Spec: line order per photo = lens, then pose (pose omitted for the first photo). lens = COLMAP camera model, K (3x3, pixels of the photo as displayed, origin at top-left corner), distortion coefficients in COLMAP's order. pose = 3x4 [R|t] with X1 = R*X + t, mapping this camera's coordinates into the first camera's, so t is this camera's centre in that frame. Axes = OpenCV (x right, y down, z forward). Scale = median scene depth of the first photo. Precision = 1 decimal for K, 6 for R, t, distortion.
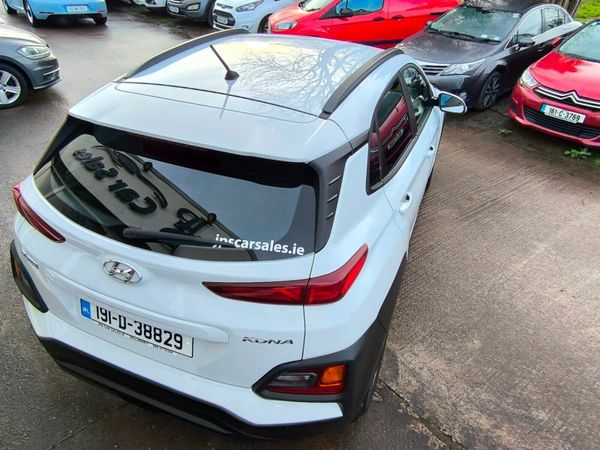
lens RADIAL K [[408.7, 0, 300.0], [0, 408.7, 225.0], [0, 0, 1]] dist [-0.001435, 0.001771]
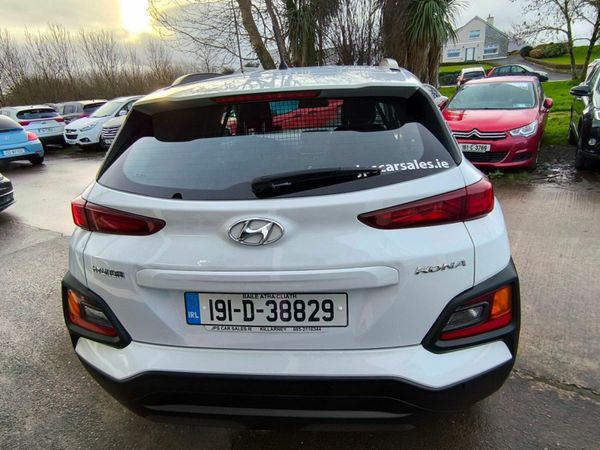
lens RADIAL K [[375.5, 0, 300.0], [0, 375.5, 225.0], [0, 0, 1]] dist [-0.056289, 0.047497]
pose [[0.958751, -0.193843, 0.207899, -0.467267], [0.240618, 0.942843, -0.230543, 0.277404], [-0.151327, 0.271057, 0.950594, 0.229322]]
